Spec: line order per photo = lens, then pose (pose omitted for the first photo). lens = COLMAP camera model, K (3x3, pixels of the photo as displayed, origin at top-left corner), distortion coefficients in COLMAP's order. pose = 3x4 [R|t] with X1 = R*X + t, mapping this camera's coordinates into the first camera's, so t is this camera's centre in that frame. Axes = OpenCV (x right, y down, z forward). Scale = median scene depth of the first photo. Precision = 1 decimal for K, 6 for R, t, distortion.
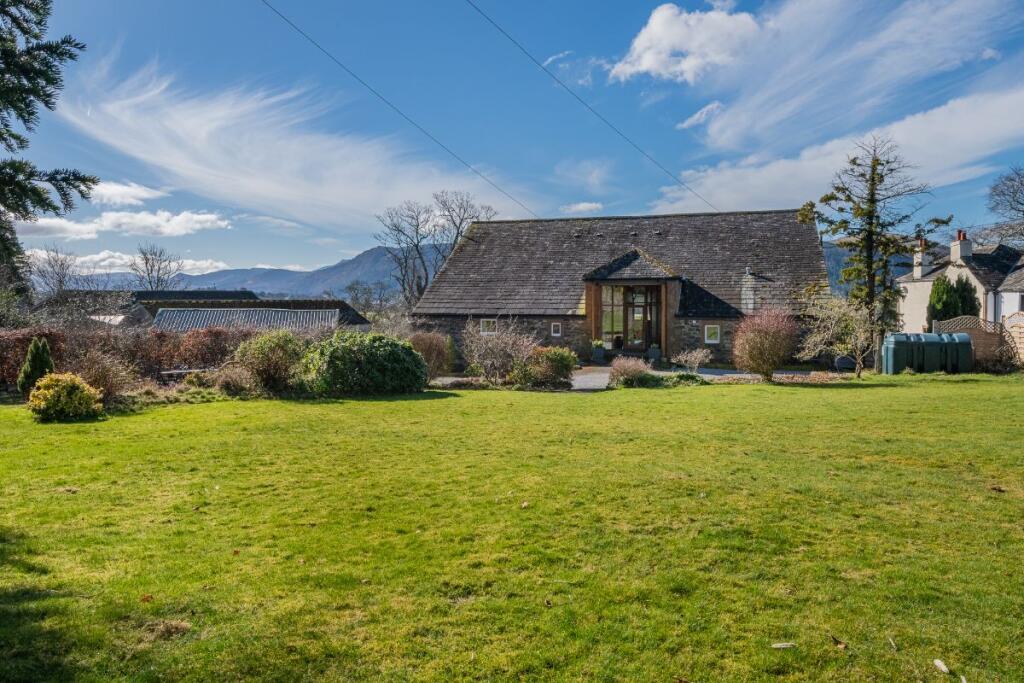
lens RADIAL K [[787.2, 0, 510.4], [0, 787.2, 340.5], [0, 0, 1]] dist [-0.000773, -0.013336]
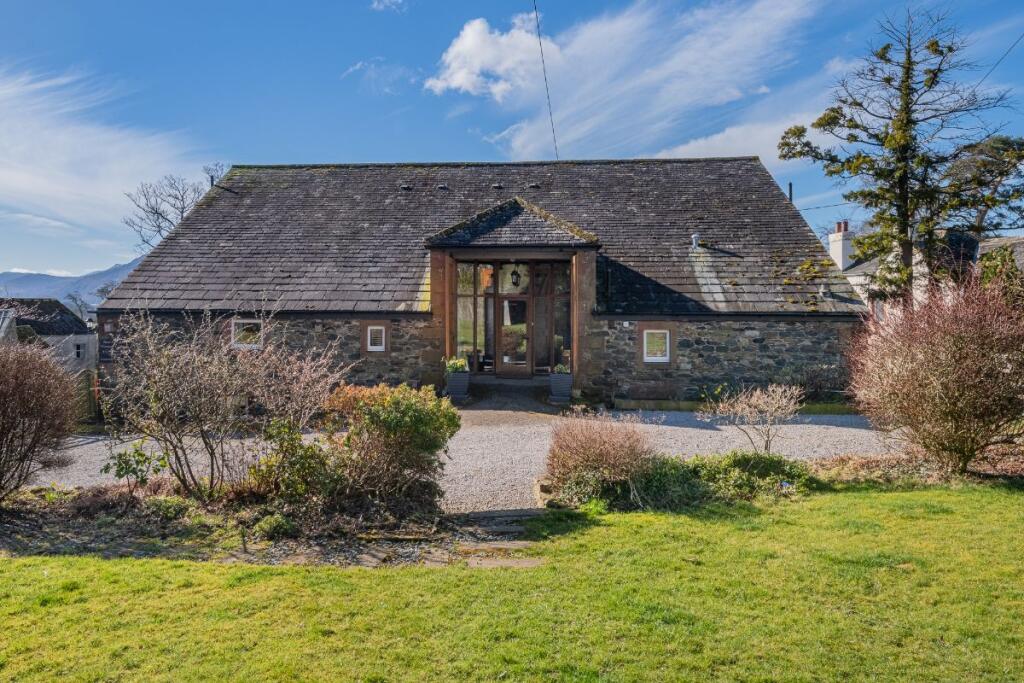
lens RADIAL K [[787.2, 0, 473.0], [0, 787.2, 292.8], [0, 0, 1]] dist [-0.000773, -0.013336]
pose [[0.979510, 0.007834, 0.201245, 0.012651], [0.007590, 0.997098, -0.075756, -0.003647], [-0.201255, 0.075731, 0.976607, 0.401603]]
